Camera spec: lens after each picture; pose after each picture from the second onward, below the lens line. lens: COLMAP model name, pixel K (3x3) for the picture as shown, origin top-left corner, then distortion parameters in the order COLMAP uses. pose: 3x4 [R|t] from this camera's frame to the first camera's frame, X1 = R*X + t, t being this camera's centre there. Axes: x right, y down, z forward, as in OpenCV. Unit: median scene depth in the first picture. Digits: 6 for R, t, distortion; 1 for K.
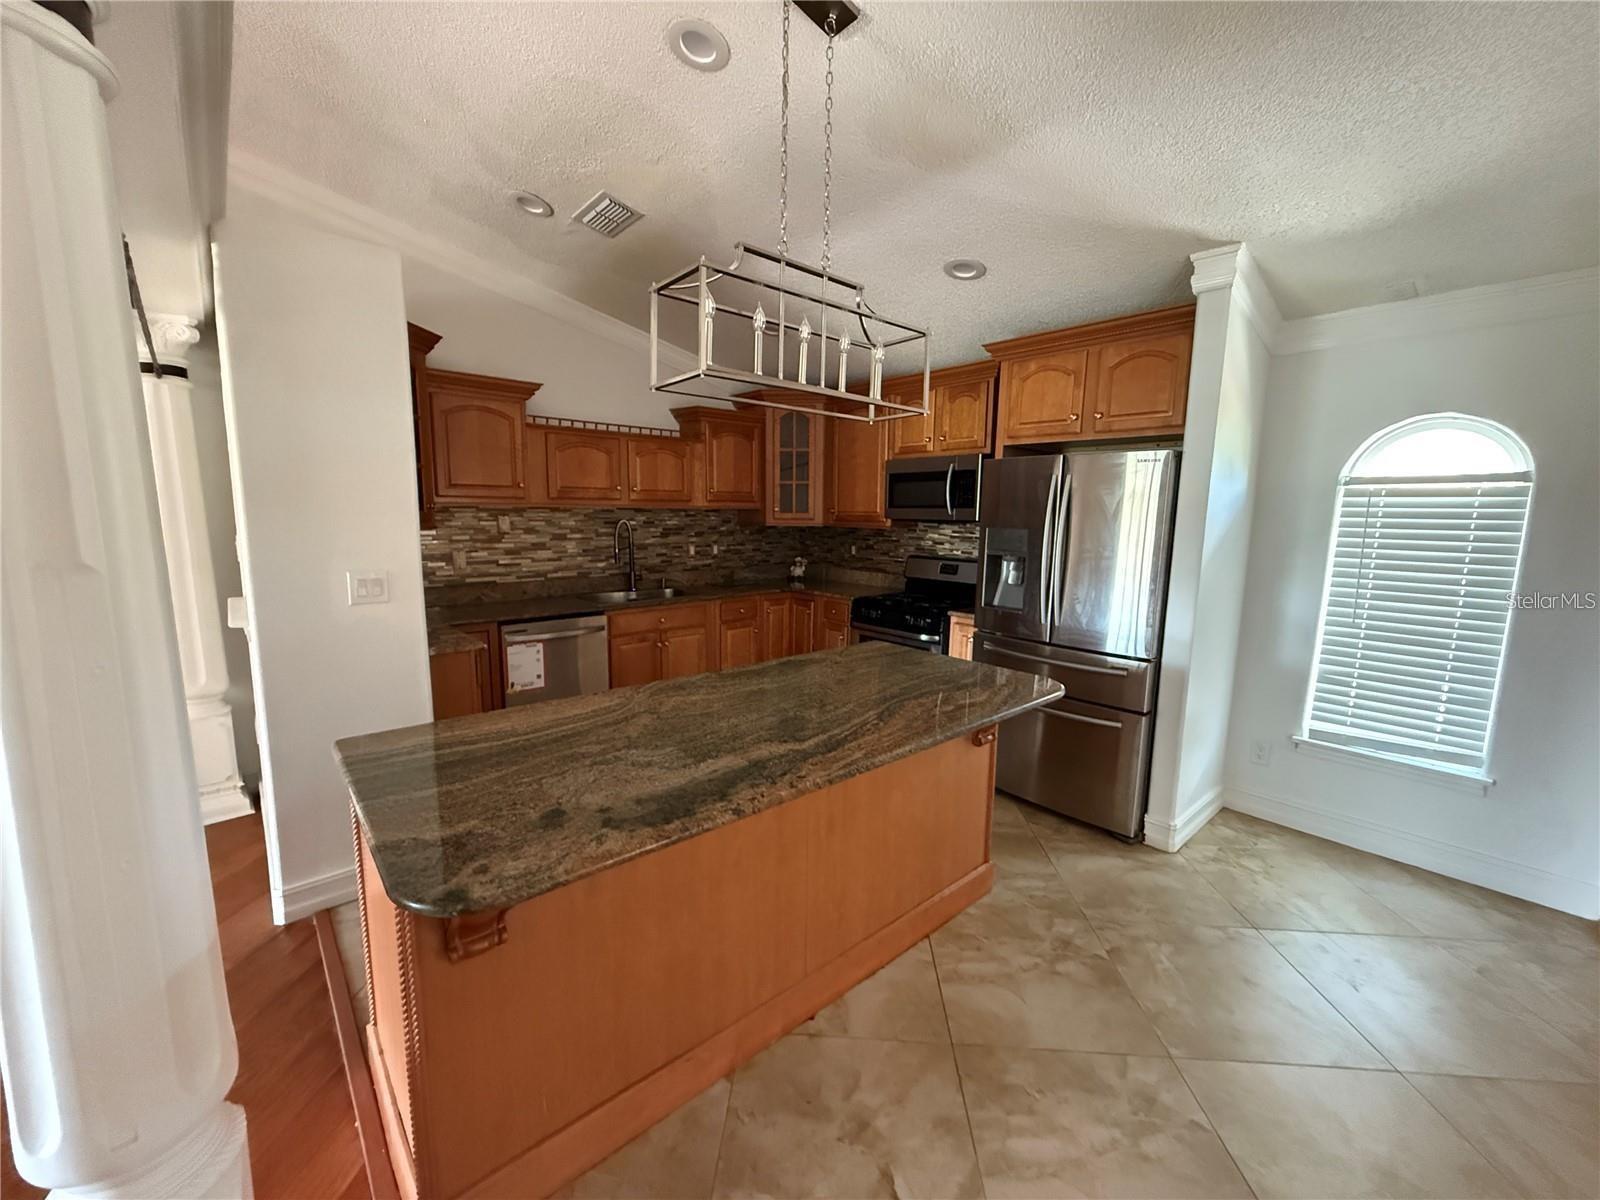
lens RADIAL K [[634.7, 0, 796.9], [0, 634.7, 604.3], [0, 0, 1]] dist [0.002410, -0.000011]
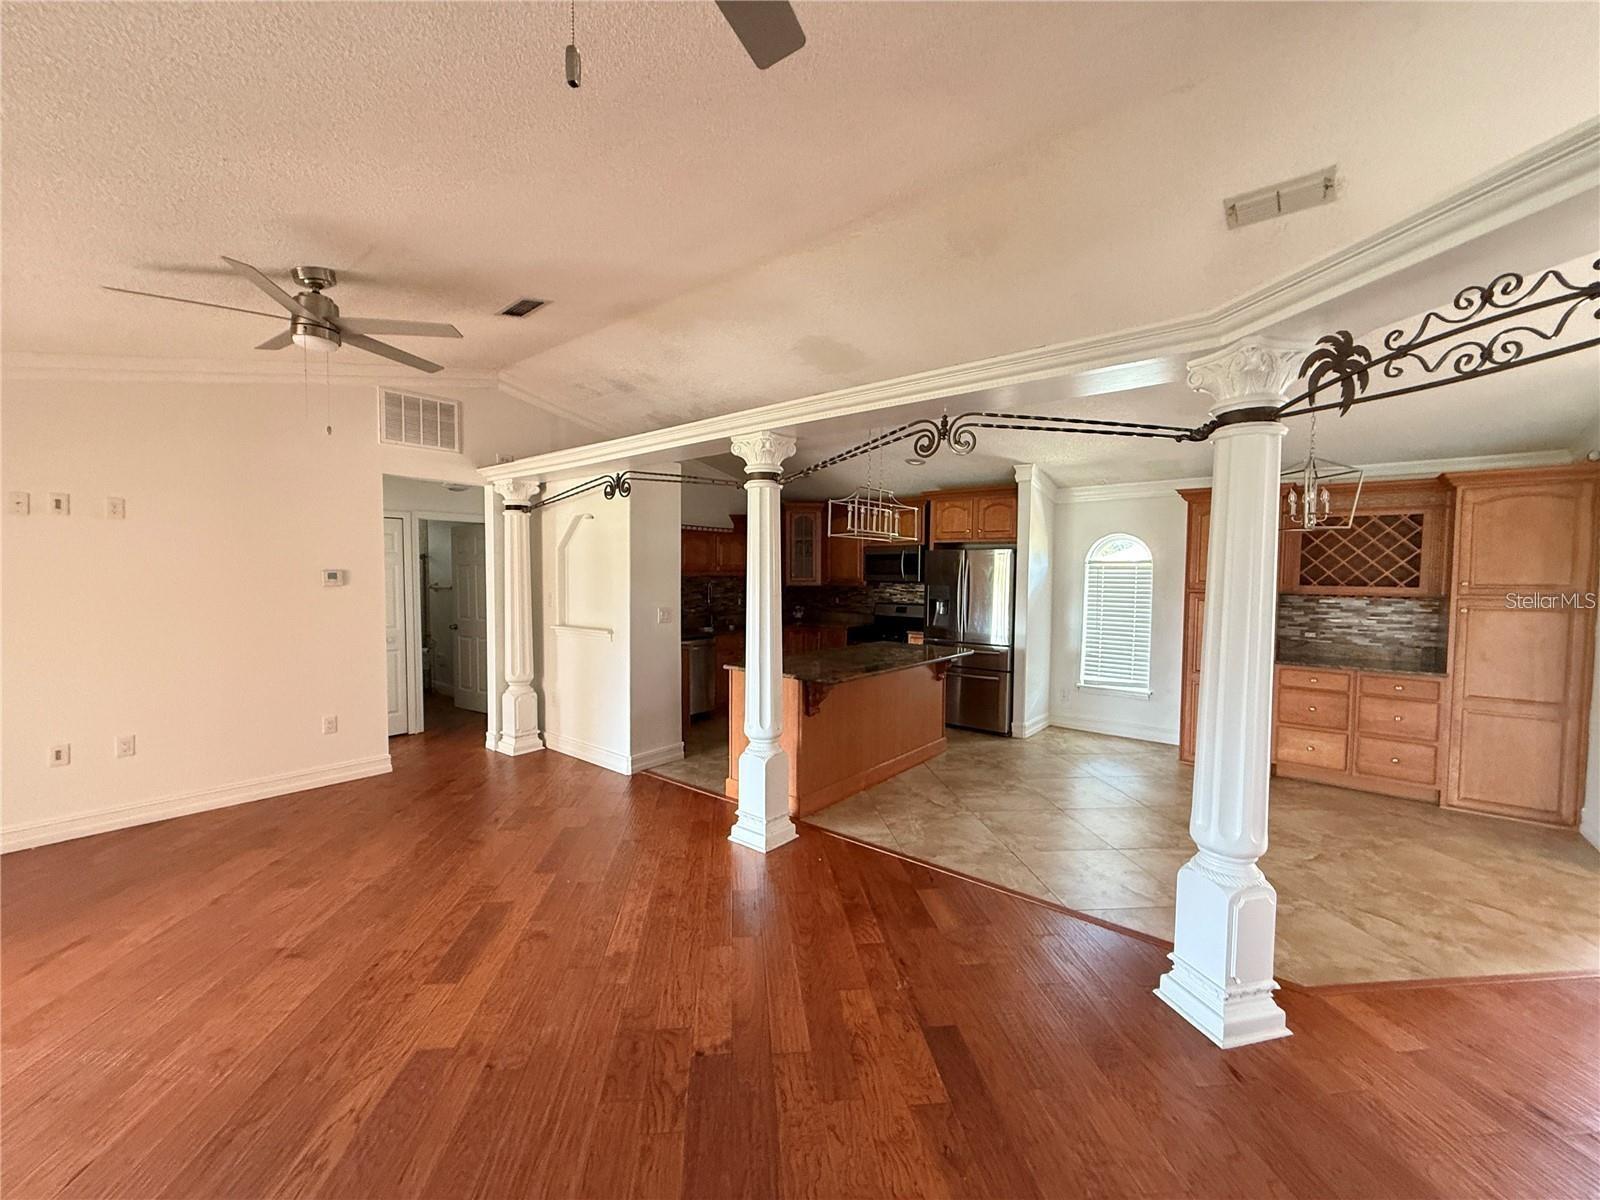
lens RADIAL K [[634.7, 0, 796.9], [0, 634.7, 604.3], [0, 0, 1]] dist [0.002410, -0.000011]
pose [[0.987470, -0.014260, 0.157159, -0.388708], [0.029035, 0.995324, -0.092123, 0.100816], [-0.155110, 0.095532, 0.983267, -0.808236]]
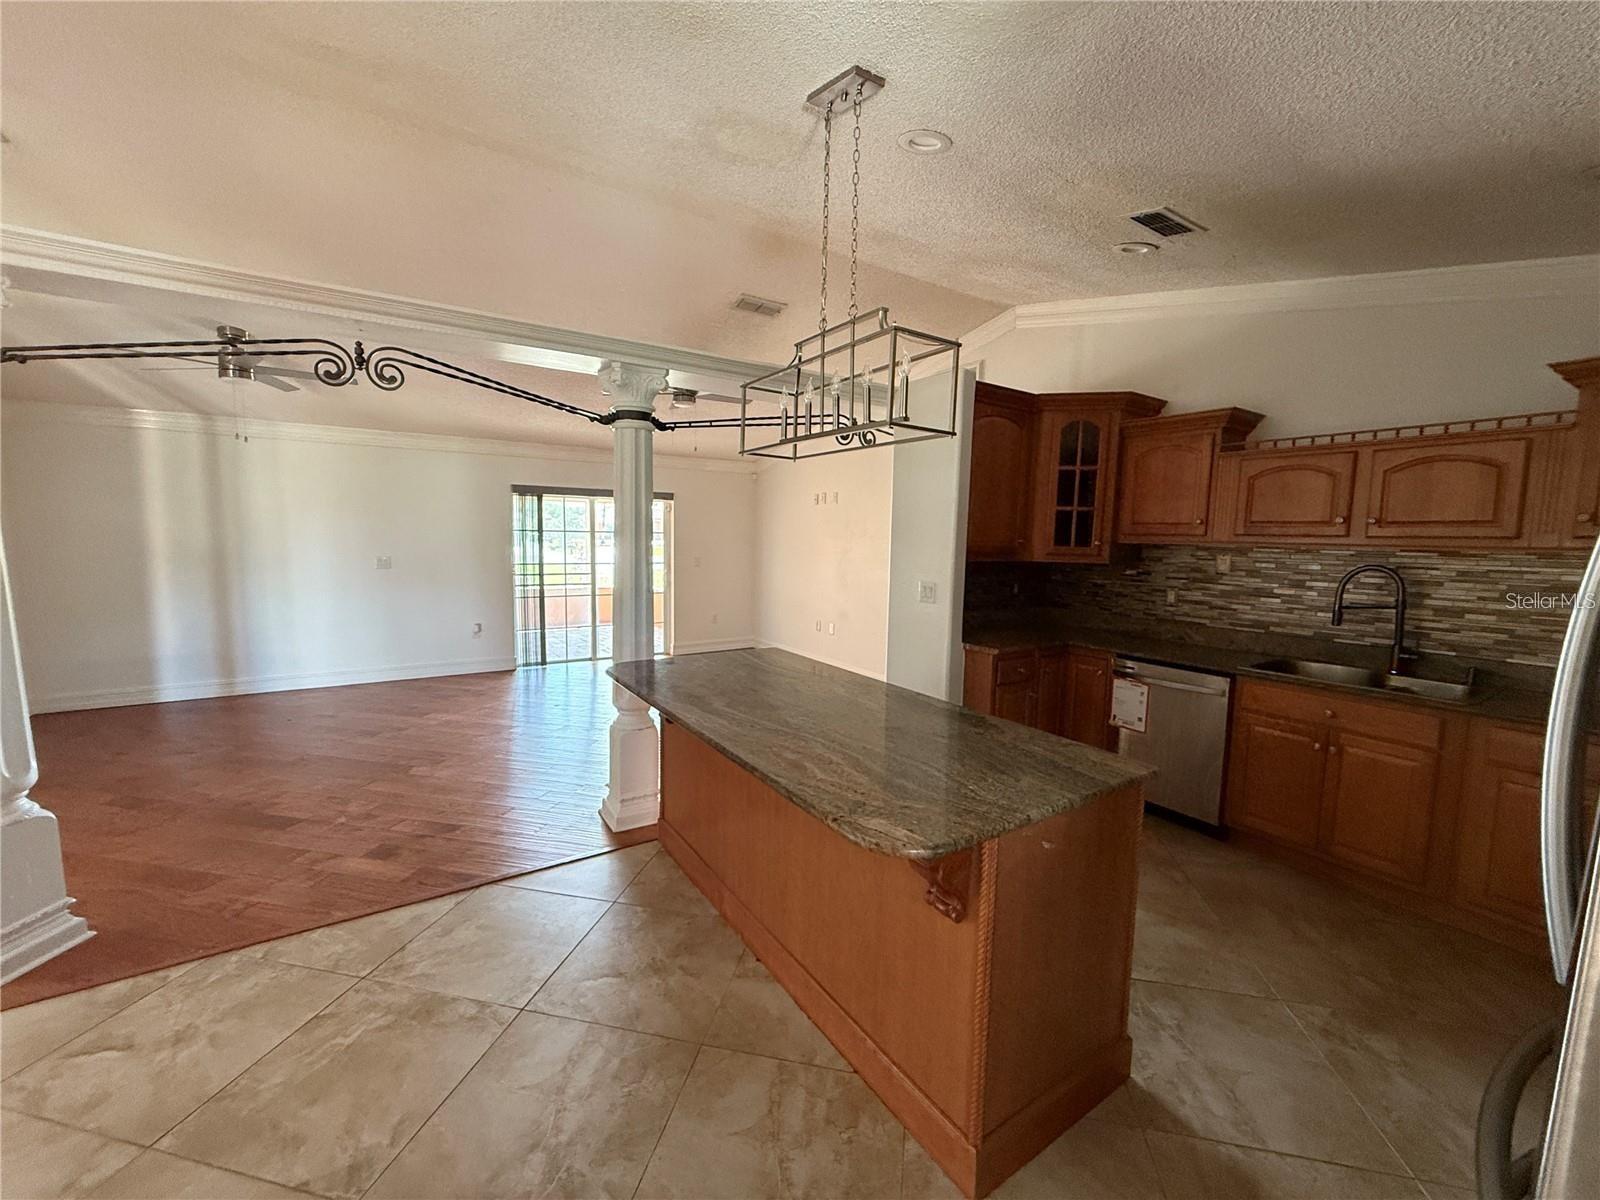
lens RADIAL K [[634.7, 0, 796.9], [0, 634.7, 604.3], [0, 0, 1]] dist [0.002410, -0.000011]
pose [[-0.145668, 0.096603, -0.984606, 0.624621], [-0.165454, 0.978827, 0.120514, -0.090577], [0.975400, 0.180462, -0.126601, 0.608889]]
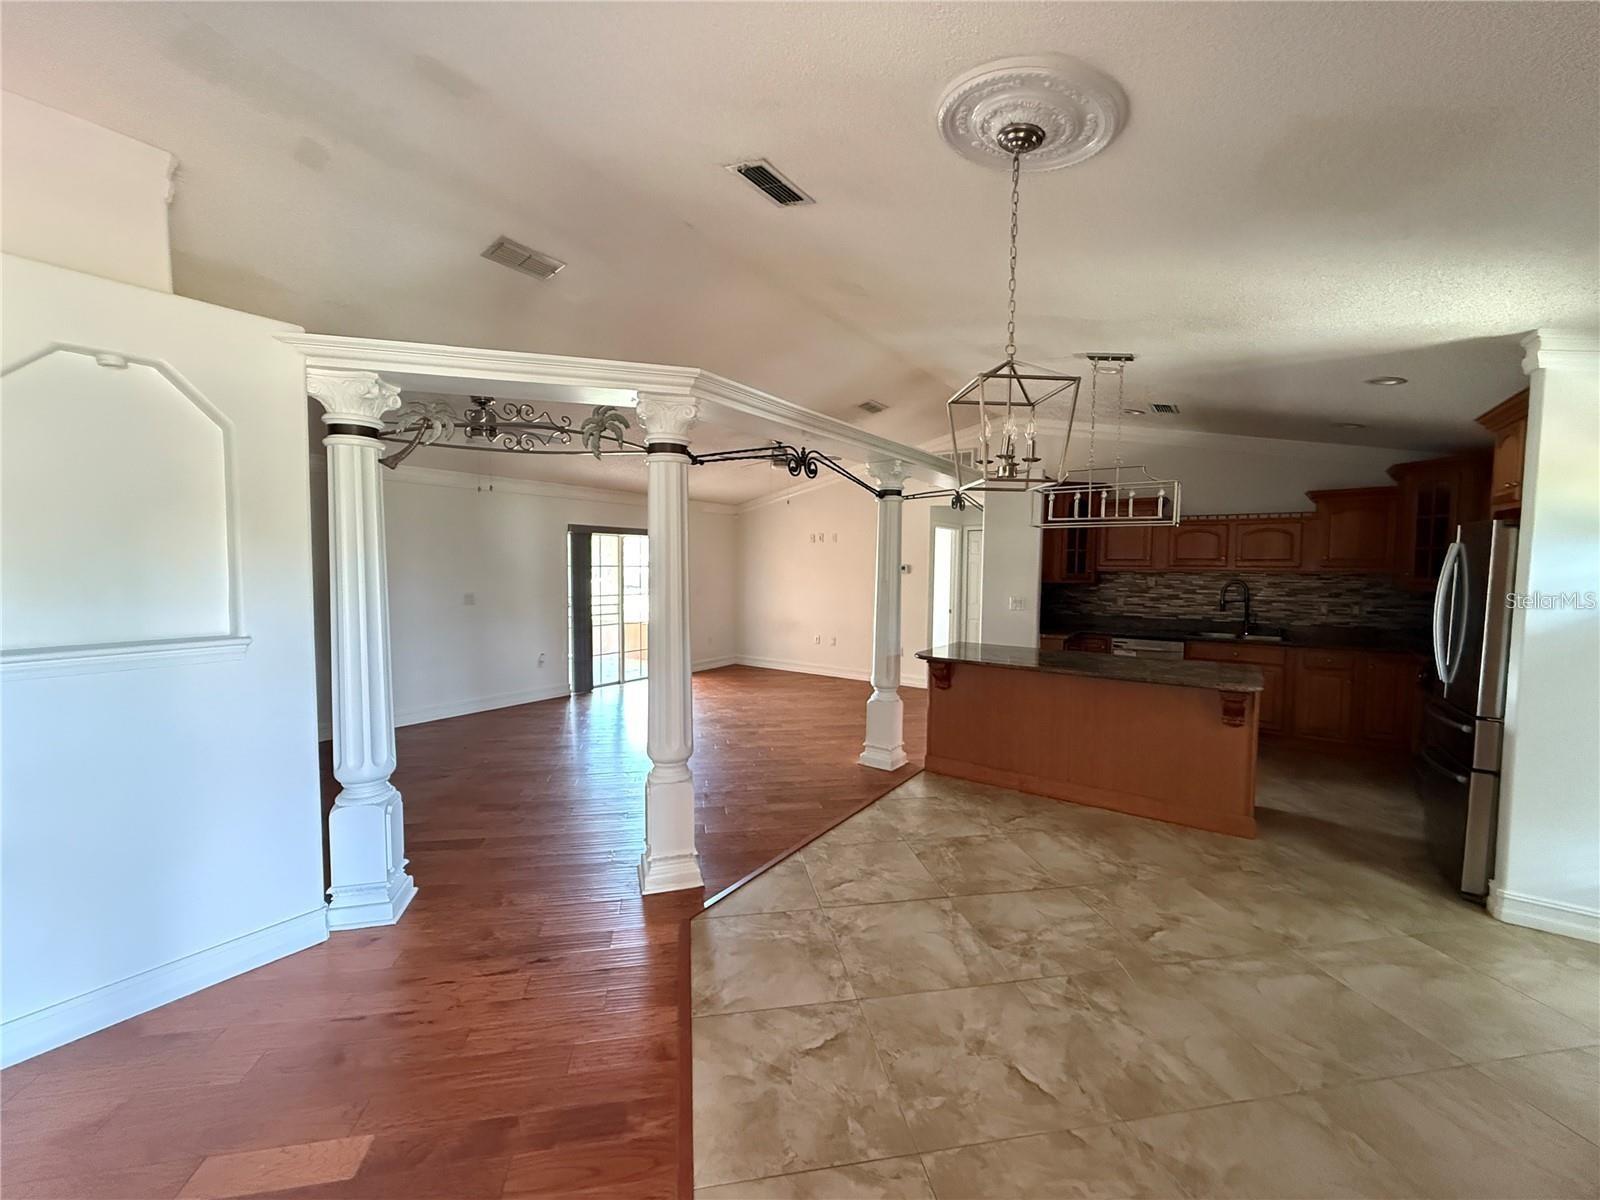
lens RADIAL K [[634.7, 0, 796.9], [0, 634.7, 604.3], [0, 0, 1]] dist [0.002410, -0.000011]
pose [[0.234479, 0.051314, -0.970766, 1.047622], [-0.149142, 0.988682, 0.016237, 0.044561], [0.960613, 0.140975, 0.239478, -0.287445]]
